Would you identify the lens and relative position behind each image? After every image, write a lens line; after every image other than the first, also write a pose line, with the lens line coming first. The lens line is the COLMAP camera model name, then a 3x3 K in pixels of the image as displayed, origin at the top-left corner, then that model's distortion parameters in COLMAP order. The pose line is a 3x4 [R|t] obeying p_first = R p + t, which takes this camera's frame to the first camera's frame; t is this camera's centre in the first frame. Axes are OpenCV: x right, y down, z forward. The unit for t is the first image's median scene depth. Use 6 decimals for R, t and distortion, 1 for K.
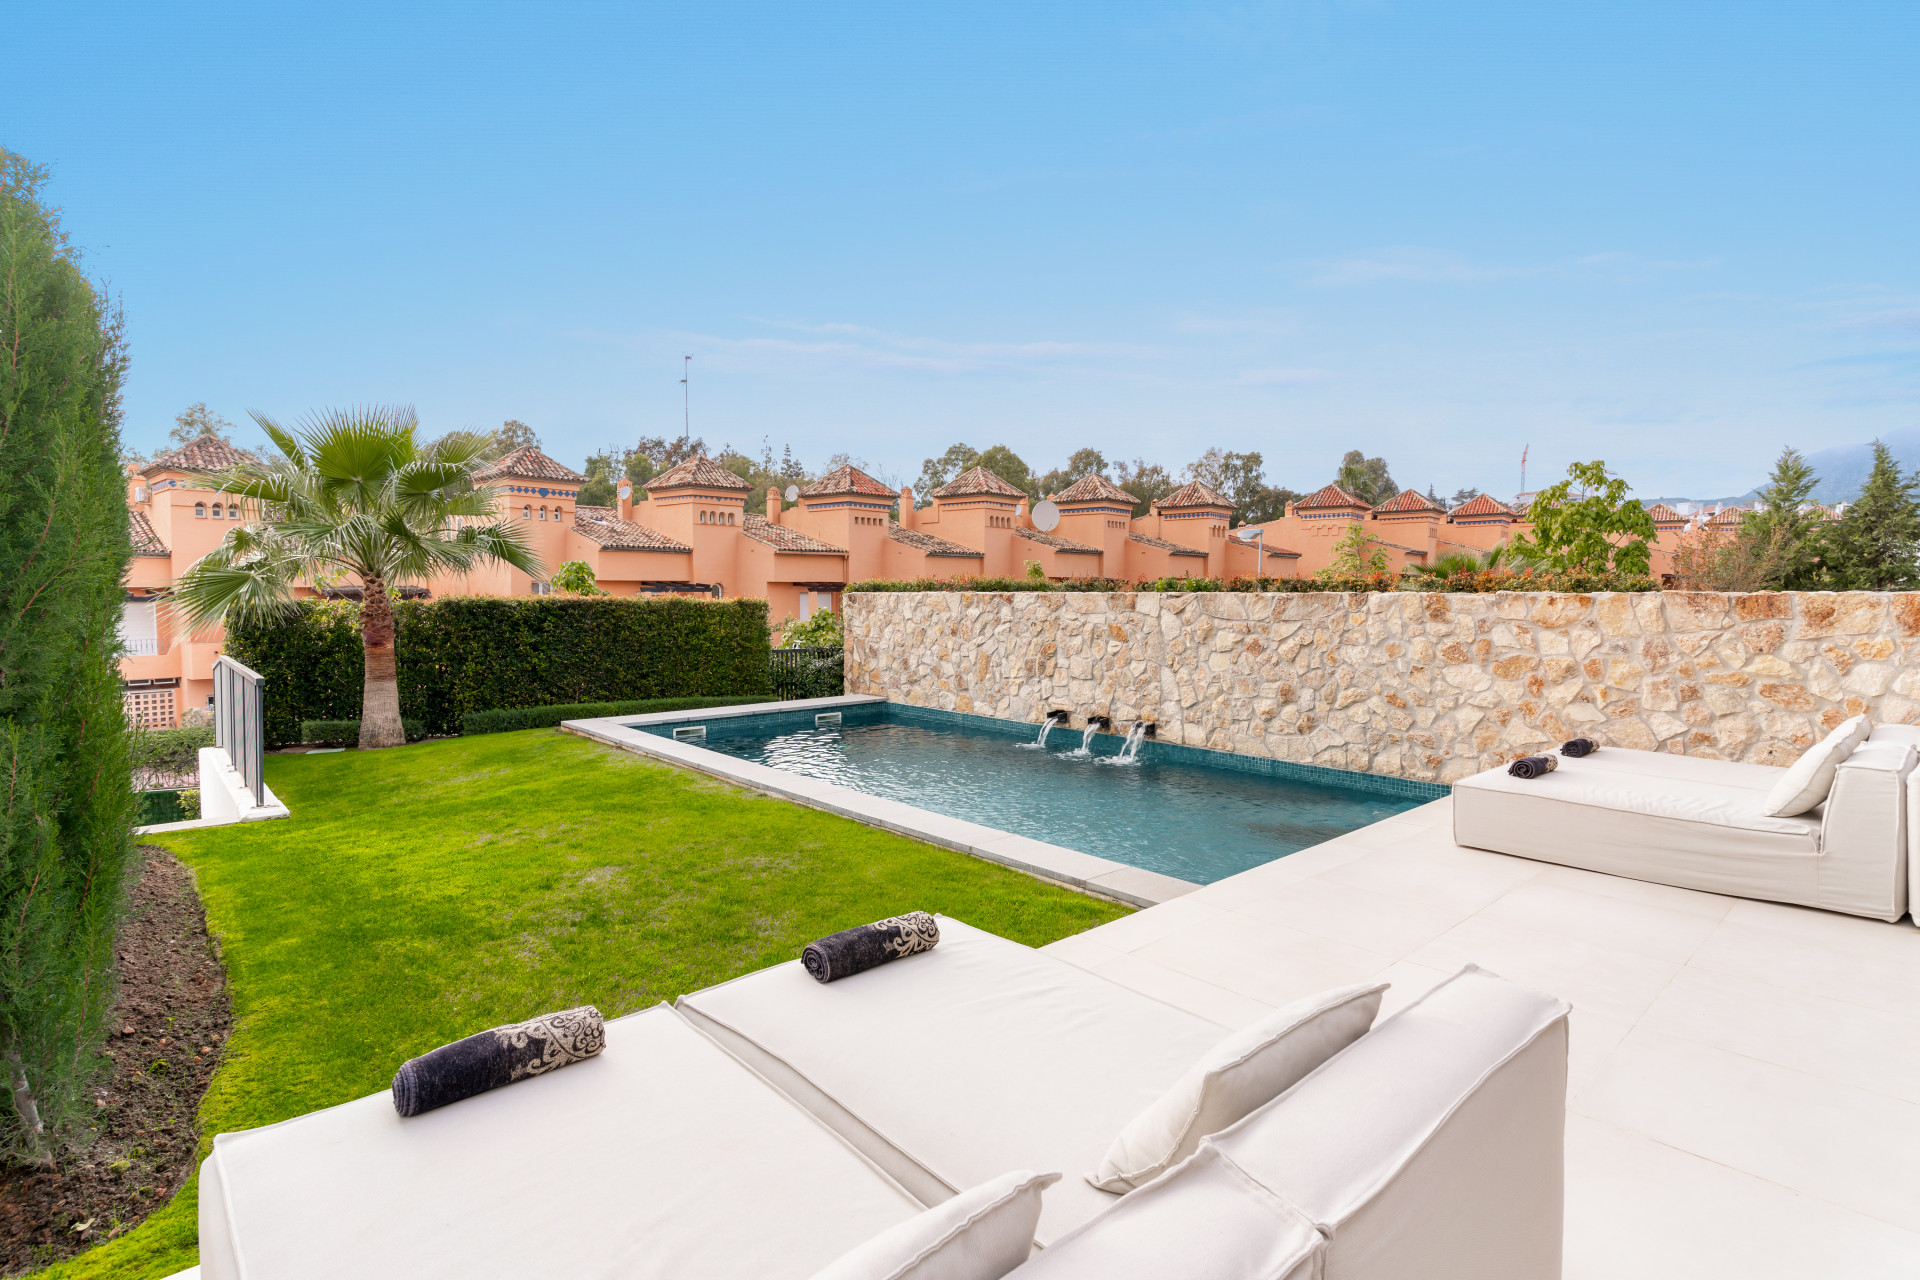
lens RADIAL K [[918.4, 0, 960.0], [0, 918.4, 640.0], [0, 0, 1]] dist [-0.000394, 0.001004]
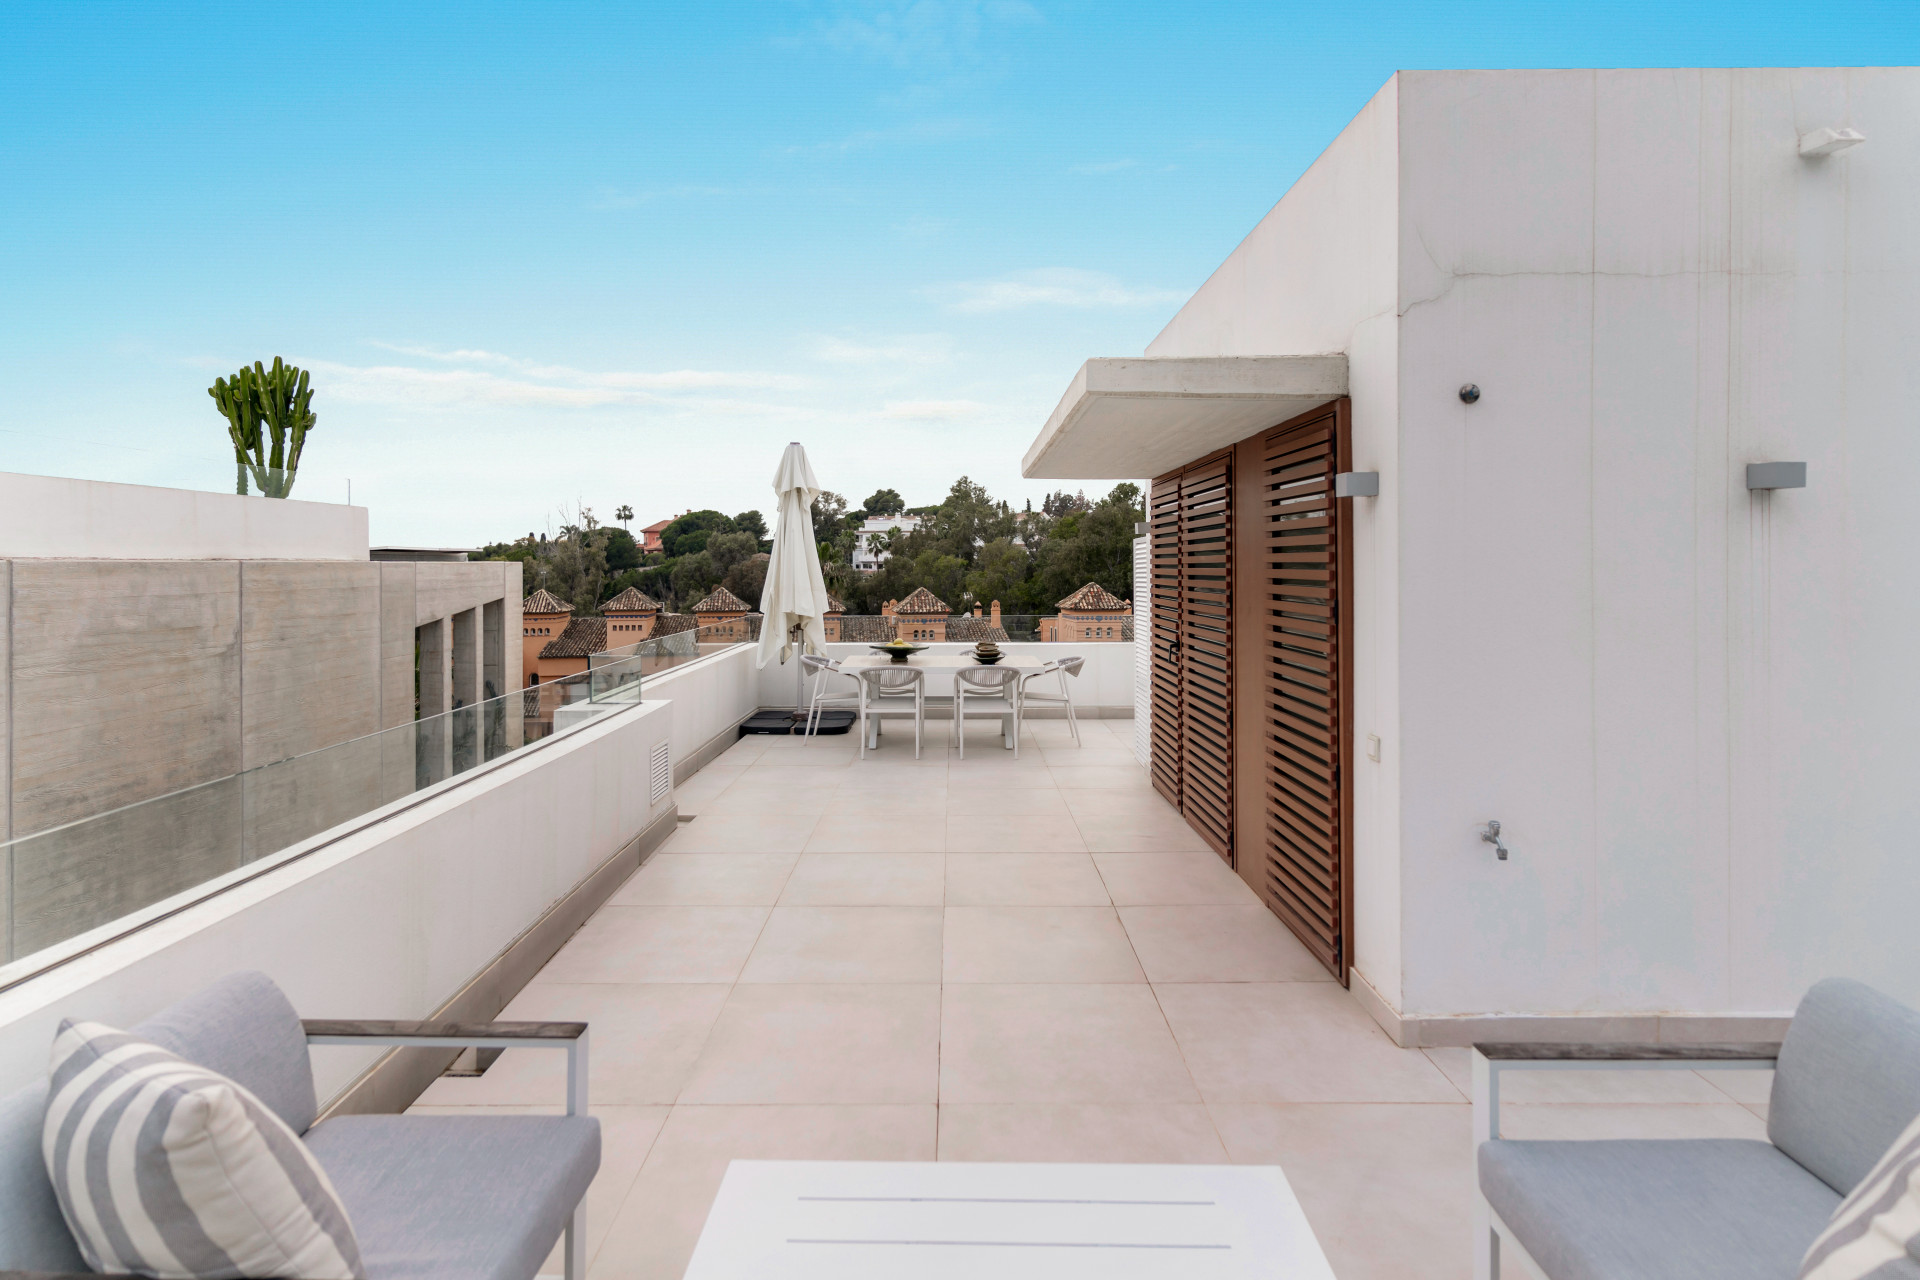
lens RADIAL K [[946.1, 0, 937.4], [0, 946.1, 570.7], [0, 0, 1]] dist [-0.013549, -0.000301]
pose [[0.735873, 0.000651, -0.677120, 0.340149], [-0.030160, 0.999039, -0.031817, -0.174854], [0.676448, 0.043835, 0.735185, -0.237270]]
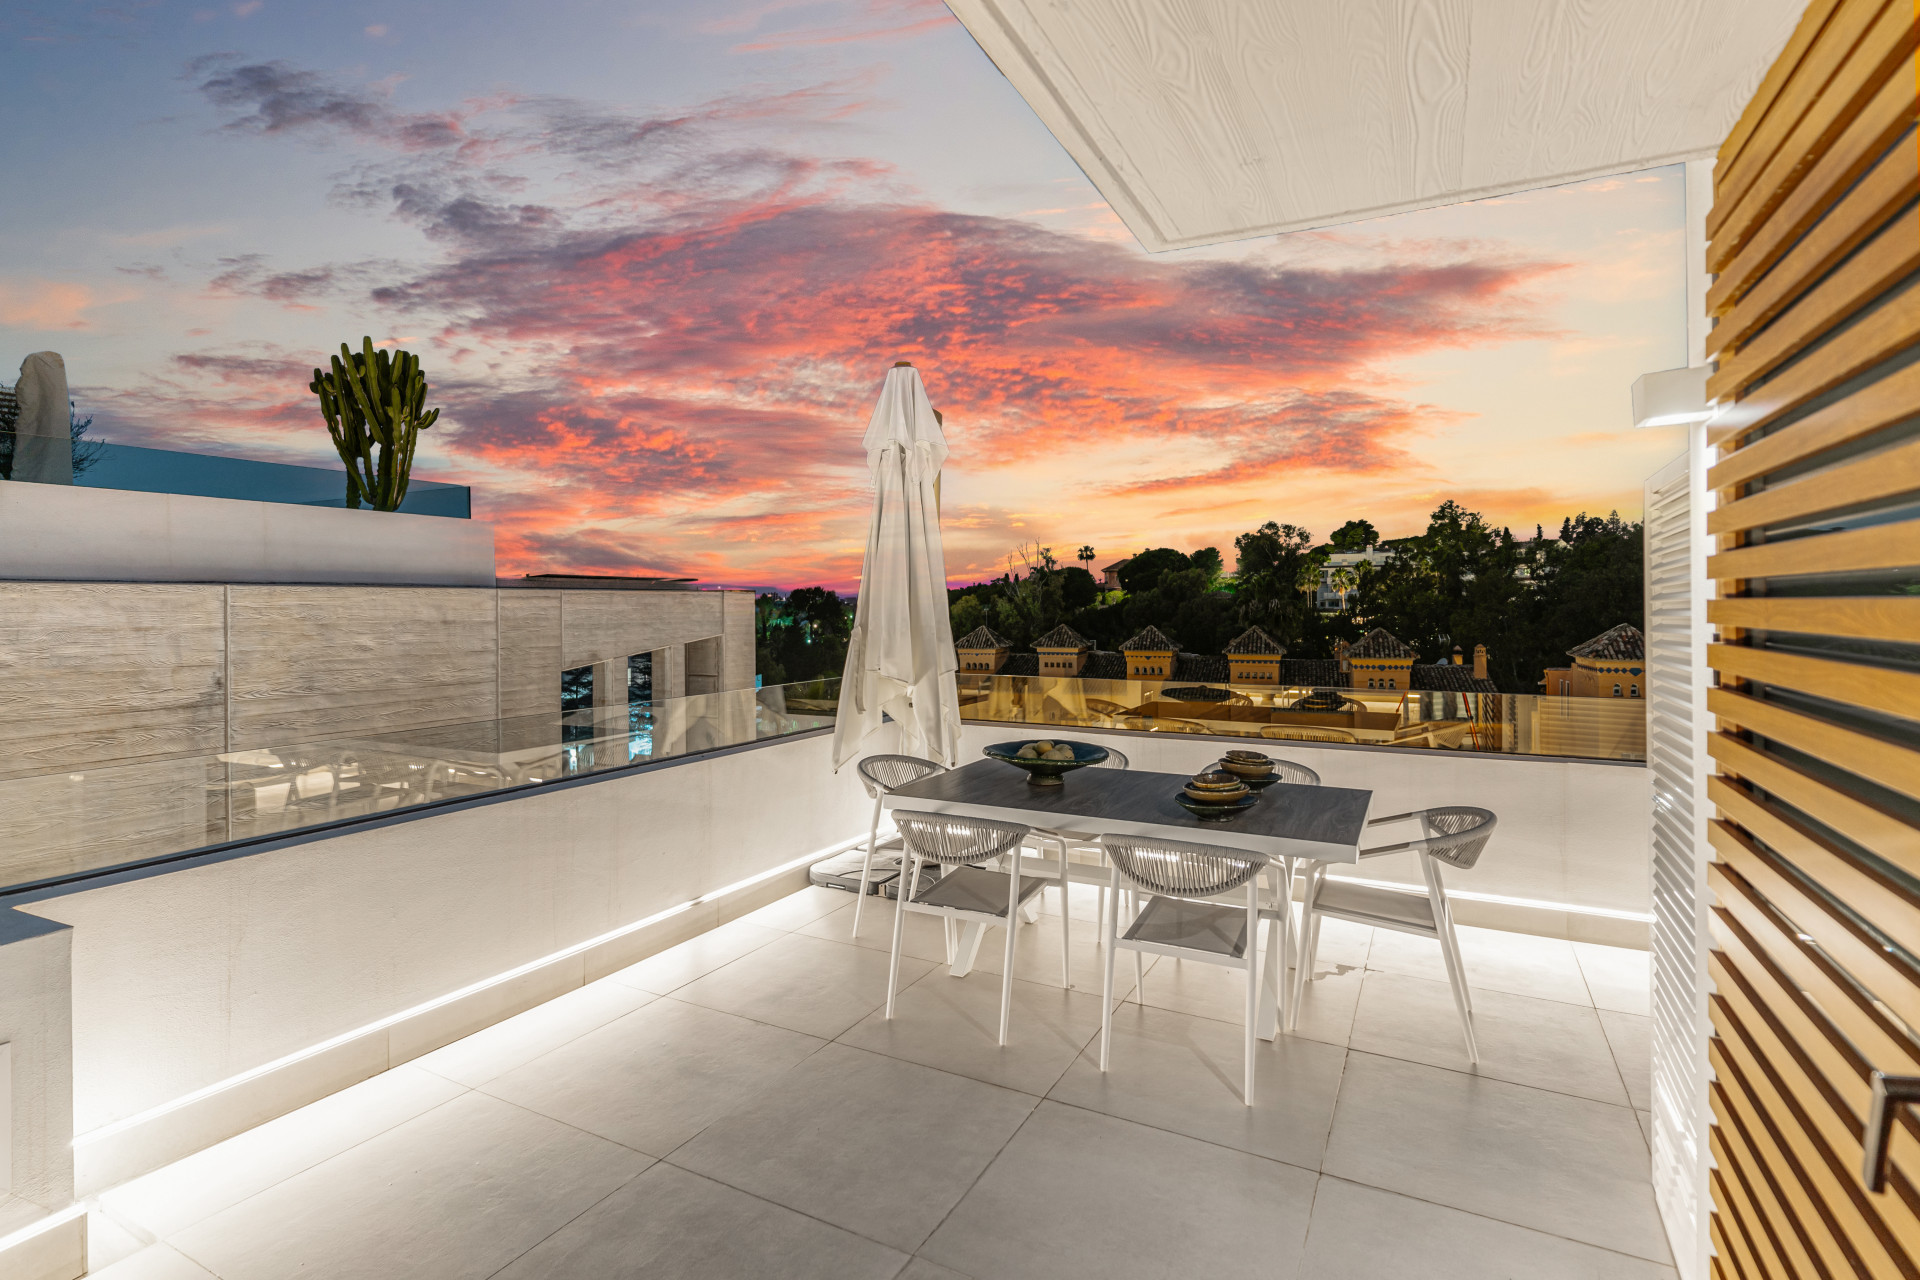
lens RADIAL K [[926.3, 0, 952.6], [0, 926.3, 601.9], [0, 0, 1]] dist [-0.000748, 0.000372]
pose [[0.348001, -0.005590, -0.937478, 0.275083], [-0.042475, 0.998861, -0.021723, -0.178036], [0.936531, 0.047379, 0.347367, -0.122606]]
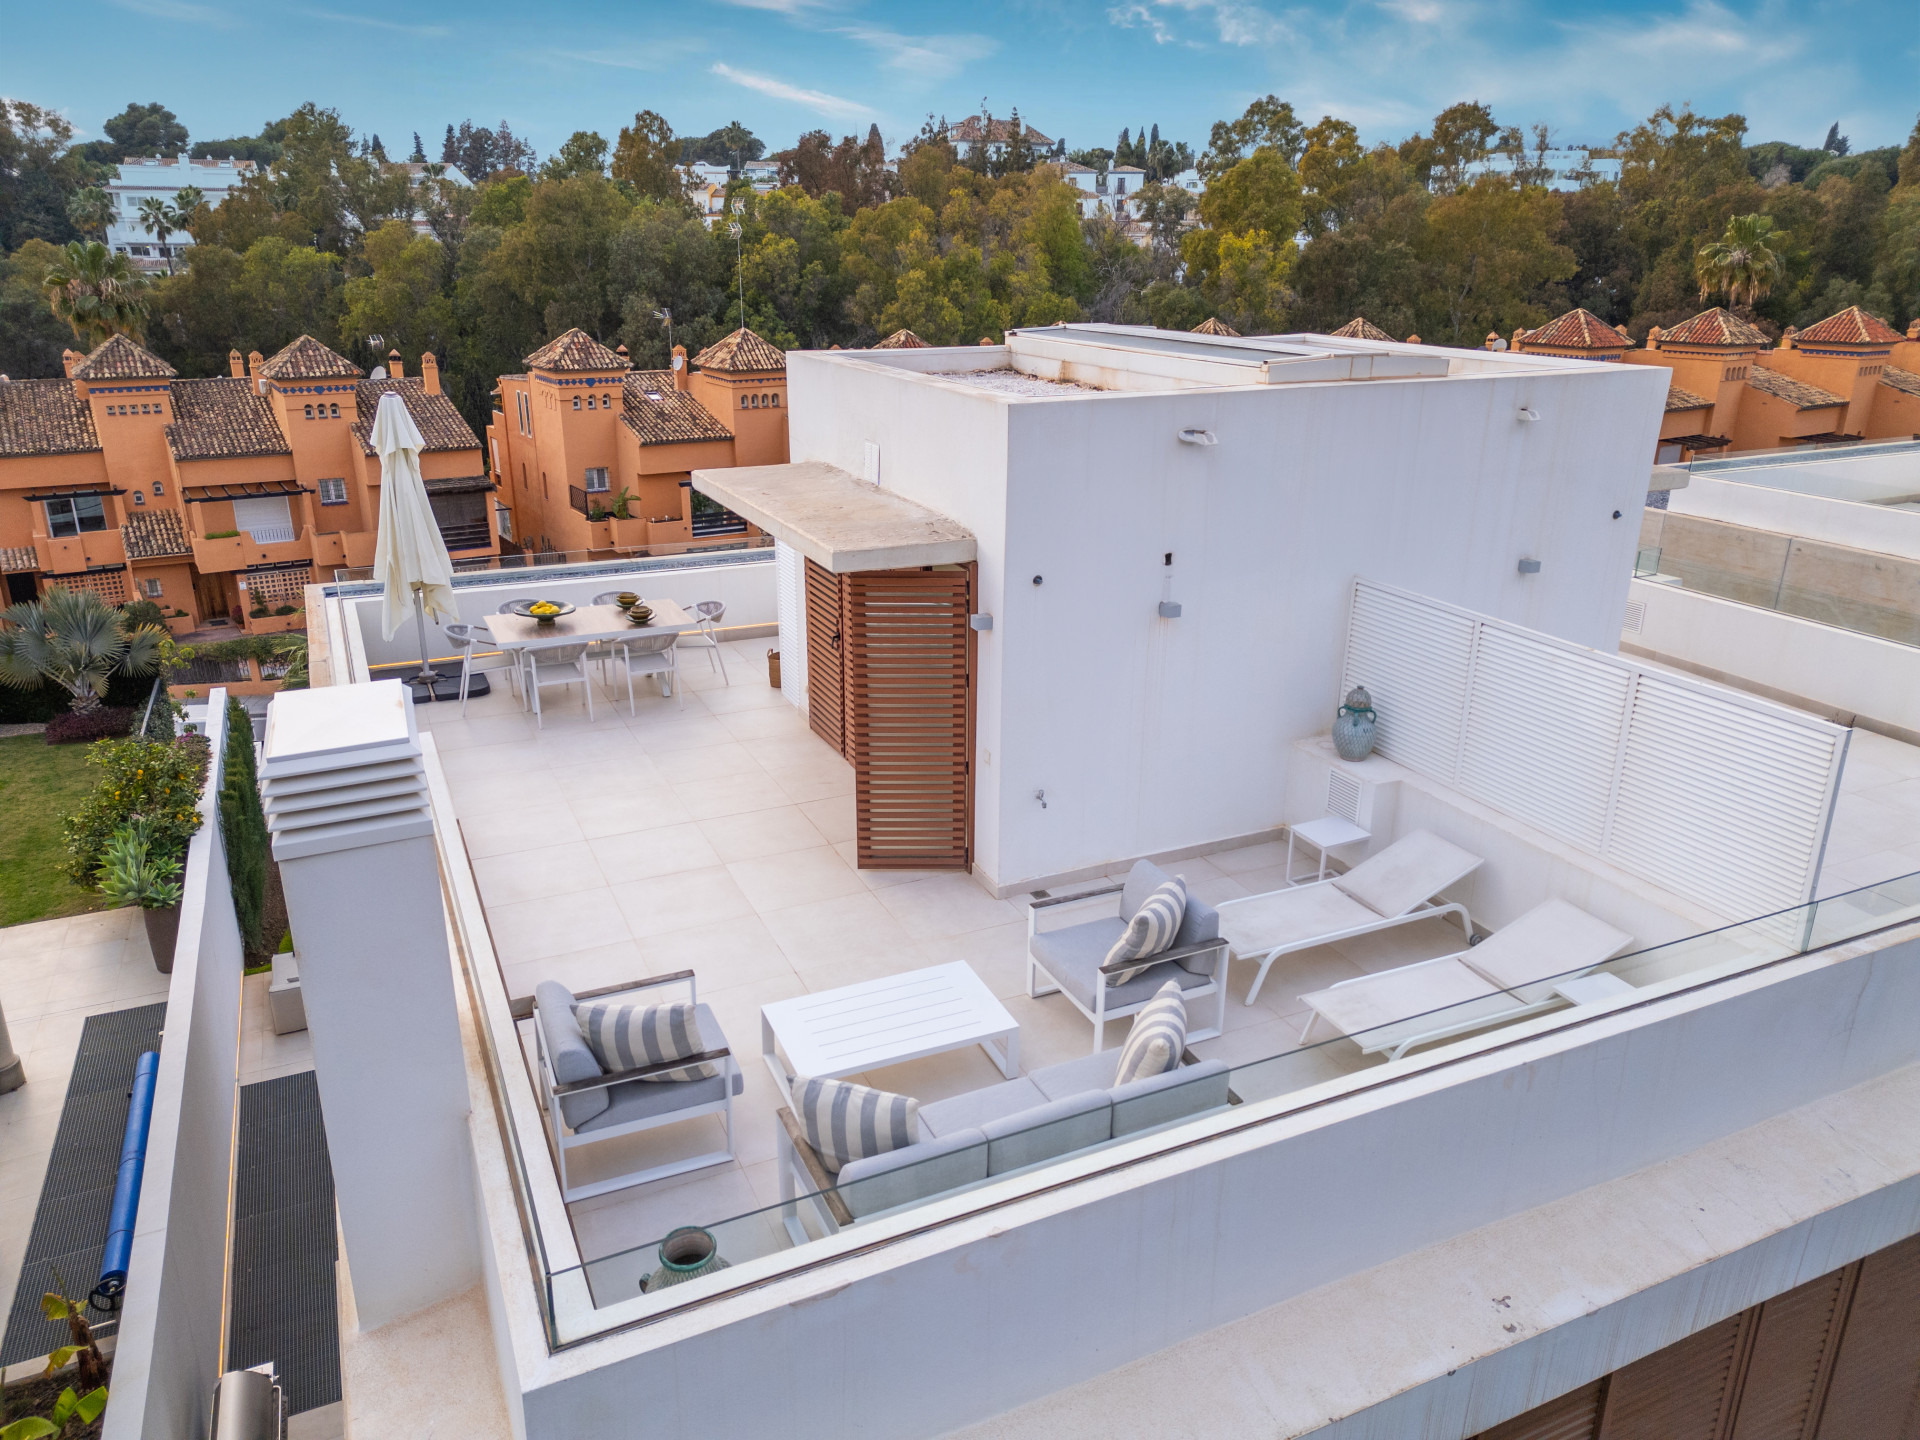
lens RADIAL K [[1345.6, 0, 960.0], [0, 1345.6, 720.0], [0, 0, 1]] dist [0.027155, -0.003581]
pose [[0.958753, 0.102180, -0.265239, 0.367621], [-0.022261, 0.957278, 0.288312, -0.235677], [0.283367, -0.270516, 0.920068, -0.359257]]
